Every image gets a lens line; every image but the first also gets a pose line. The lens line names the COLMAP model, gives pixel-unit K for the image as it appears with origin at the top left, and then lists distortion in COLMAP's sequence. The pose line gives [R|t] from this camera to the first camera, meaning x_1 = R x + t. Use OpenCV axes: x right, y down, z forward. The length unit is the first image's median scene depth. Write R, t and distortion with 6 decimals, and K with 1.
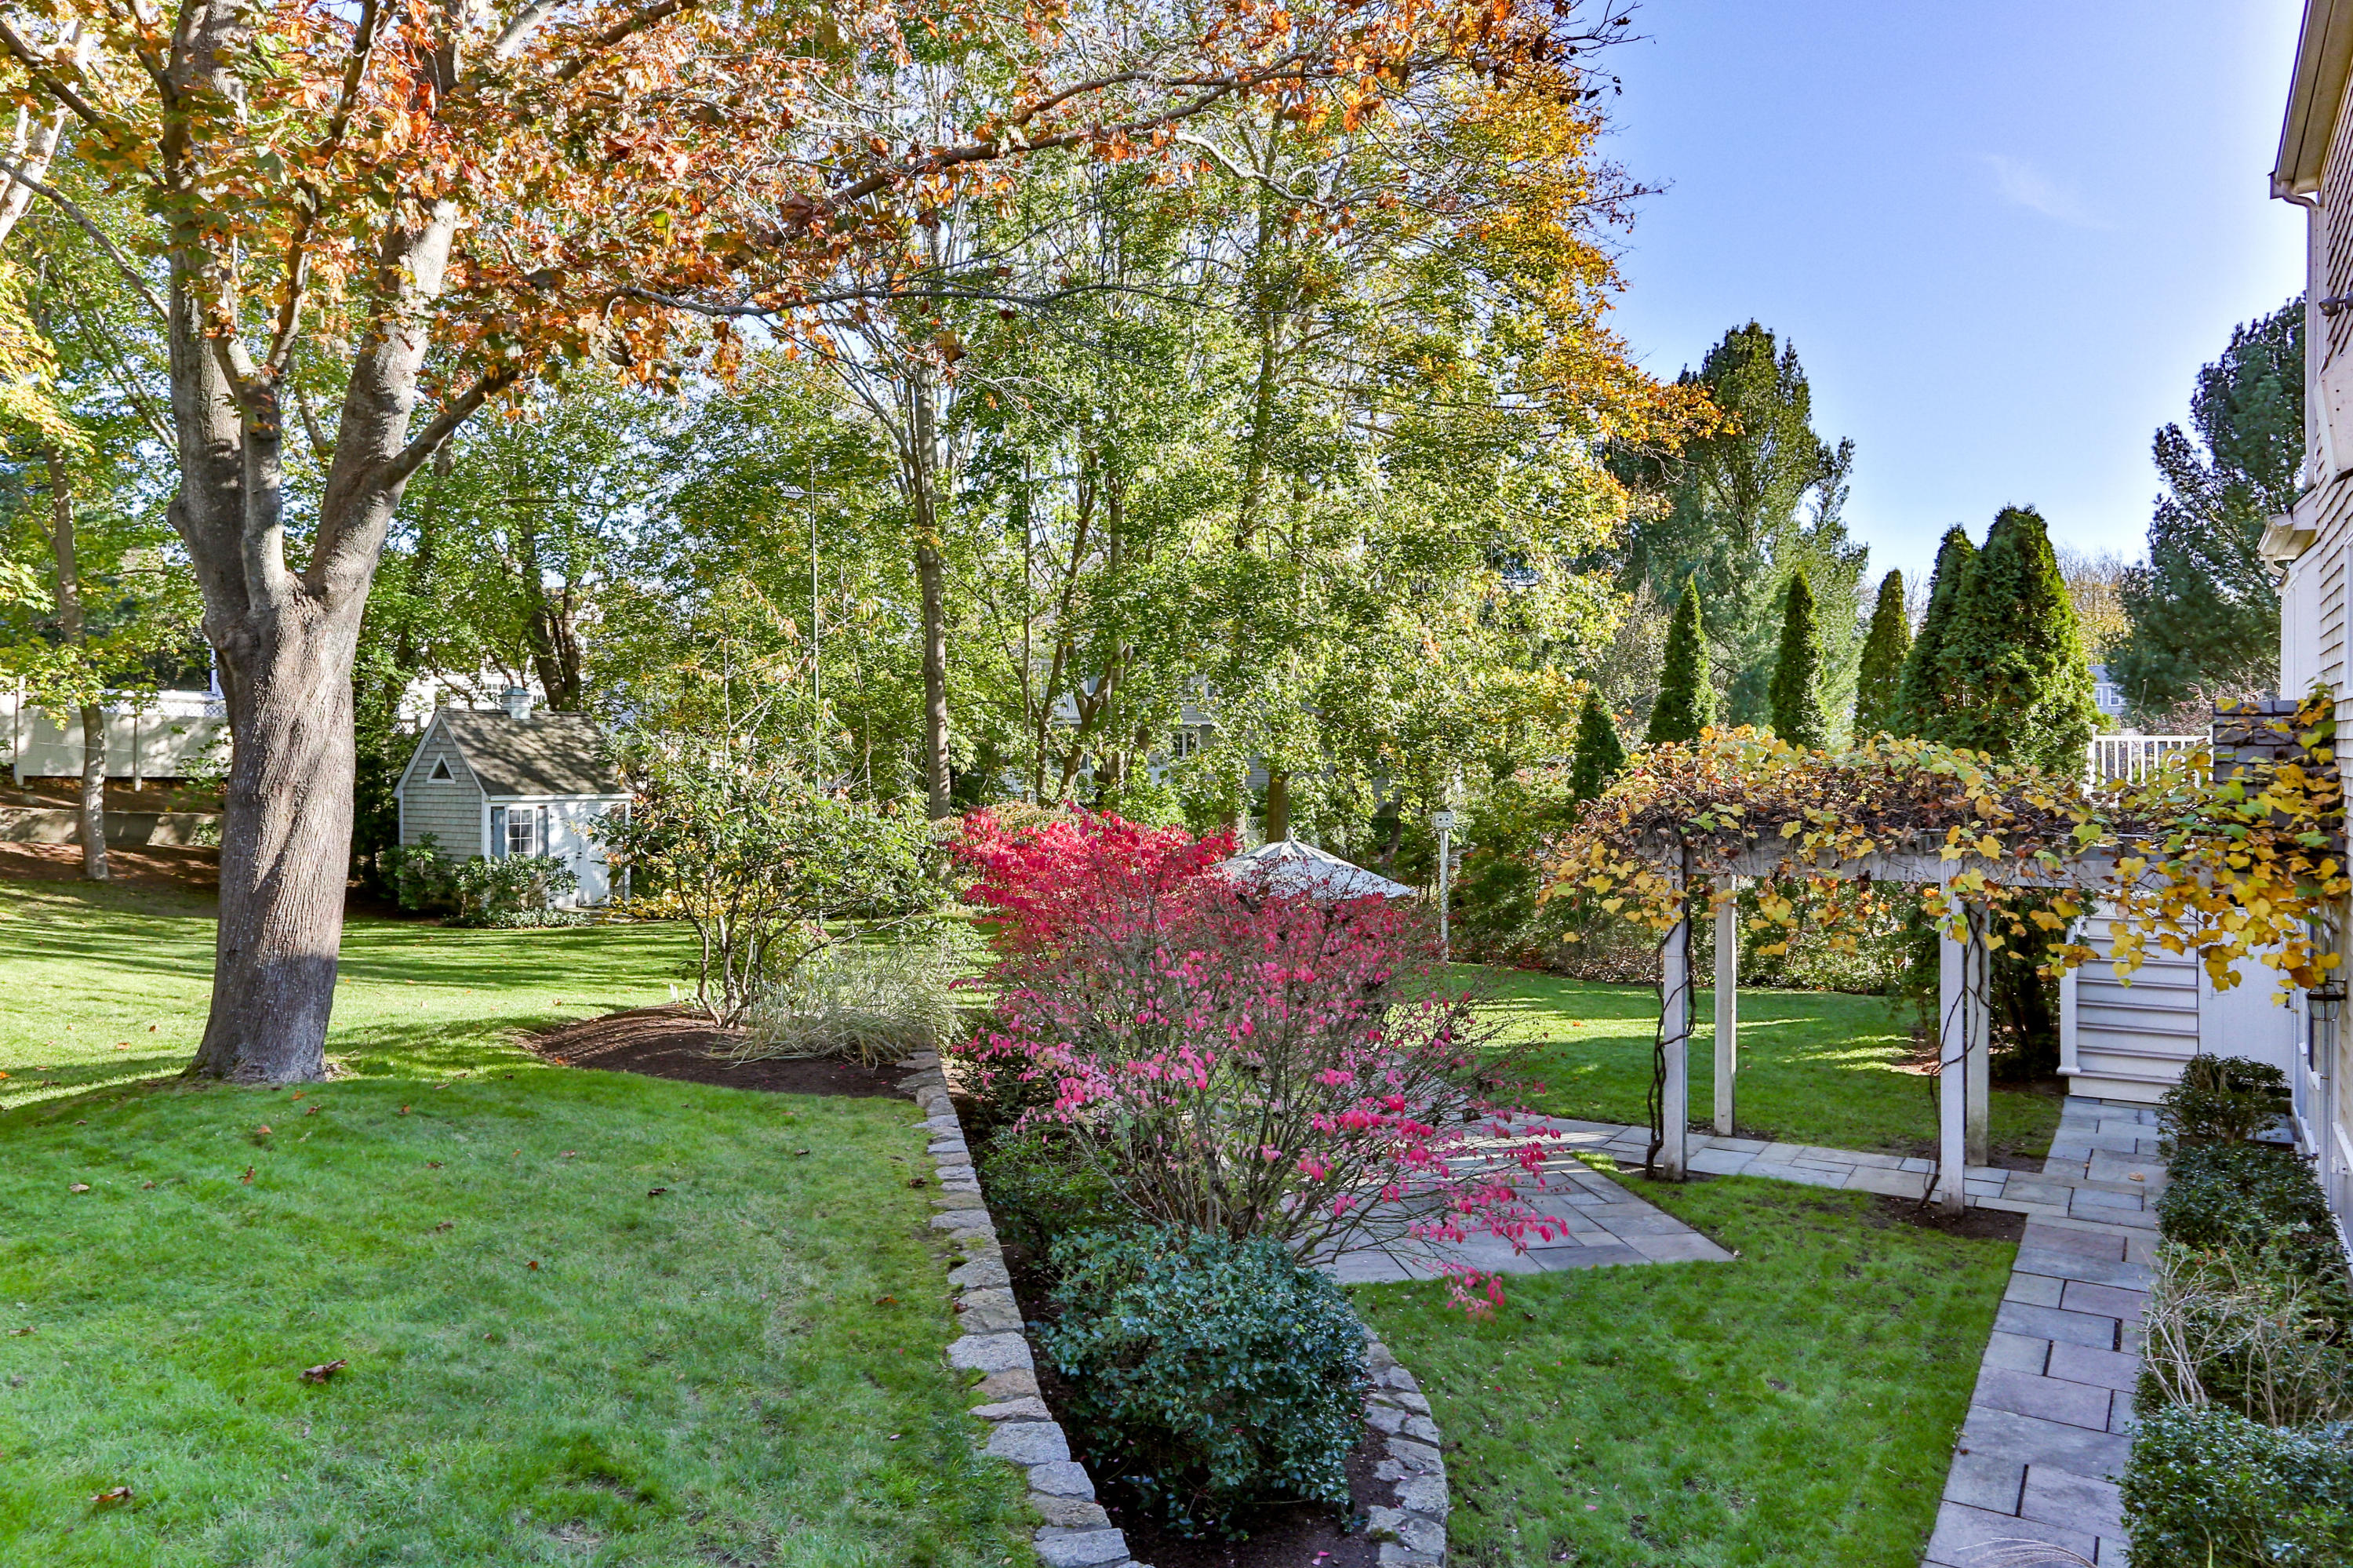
lens RADIAL K [[1592.4, 0, 1180.3], [0, 1592.4, 810.9], [0, 0, 1]] dist [-0.009995, -0.004922]
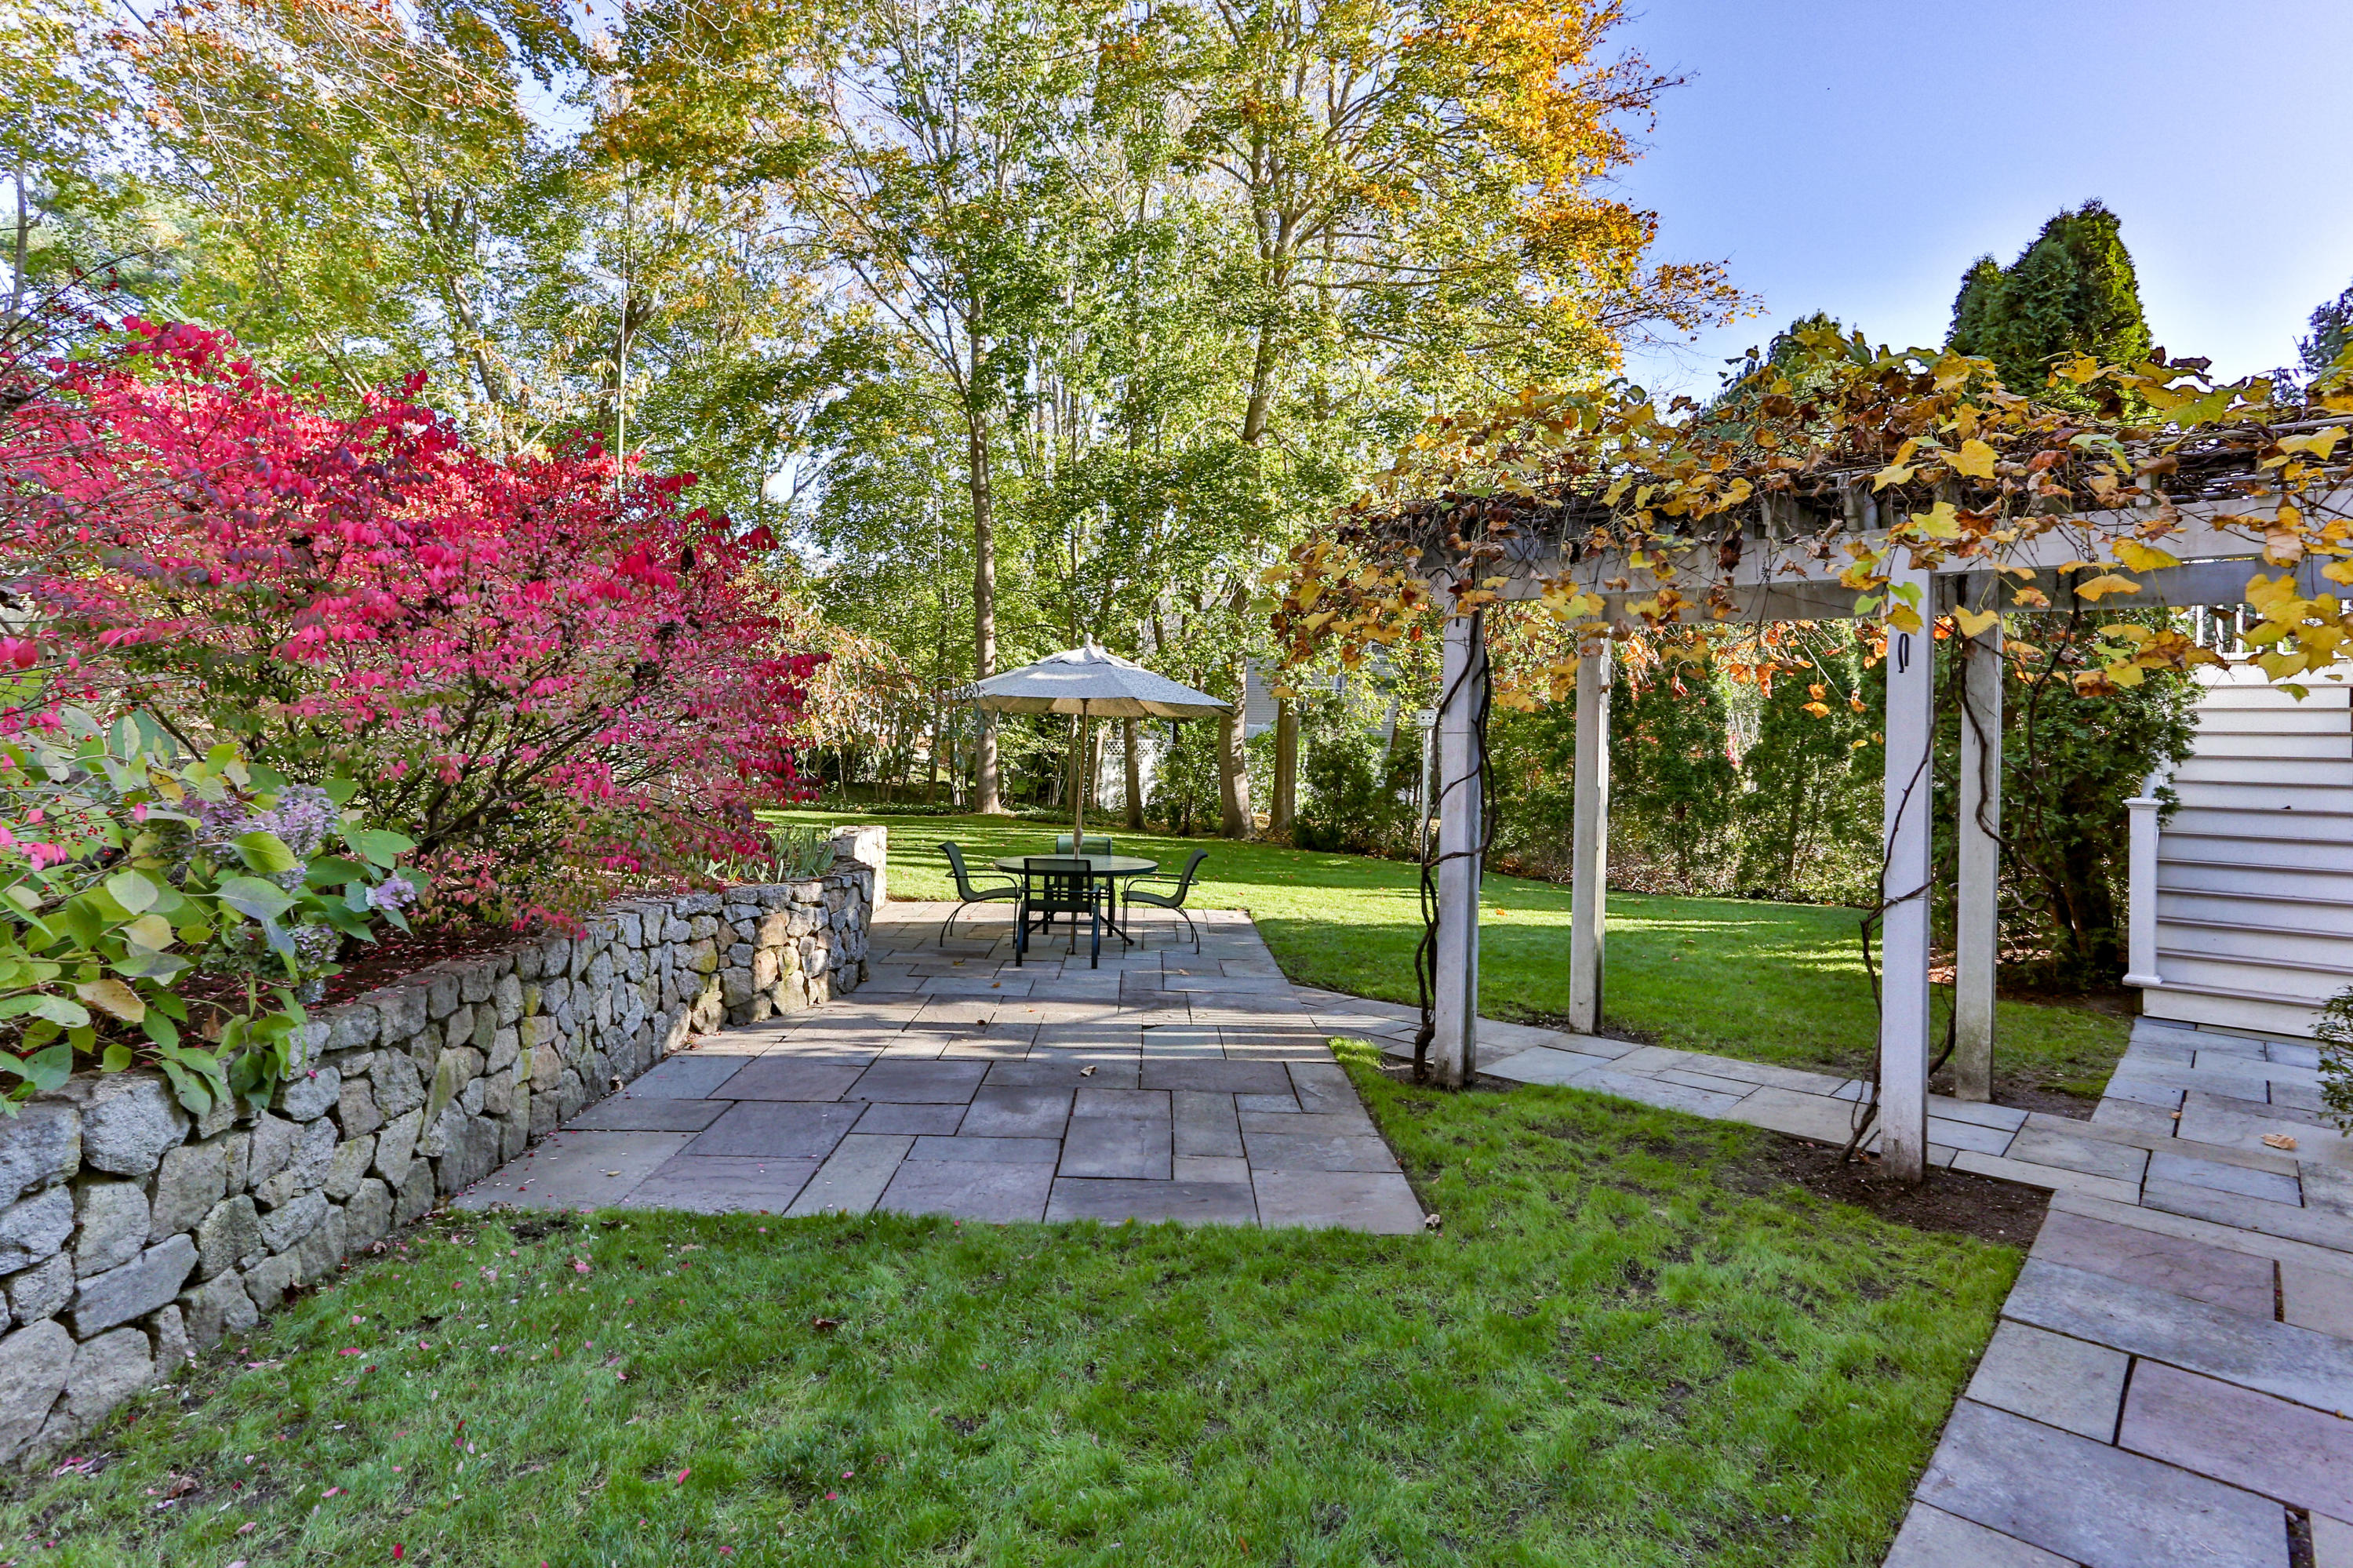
lens RADIAL K [[1215.7, 0, 1173.4], [0, 1215.7, 764.5], [0, 0, 1]] dist [-0.020817, 0.006589]
pose [[0.985246, 0.030817, -0.168345, 0.287479], [-0.036208, 0.998922, -0.029048, 0.125207], [0.167268, 0.034715, 0.985300, 0.513451]]
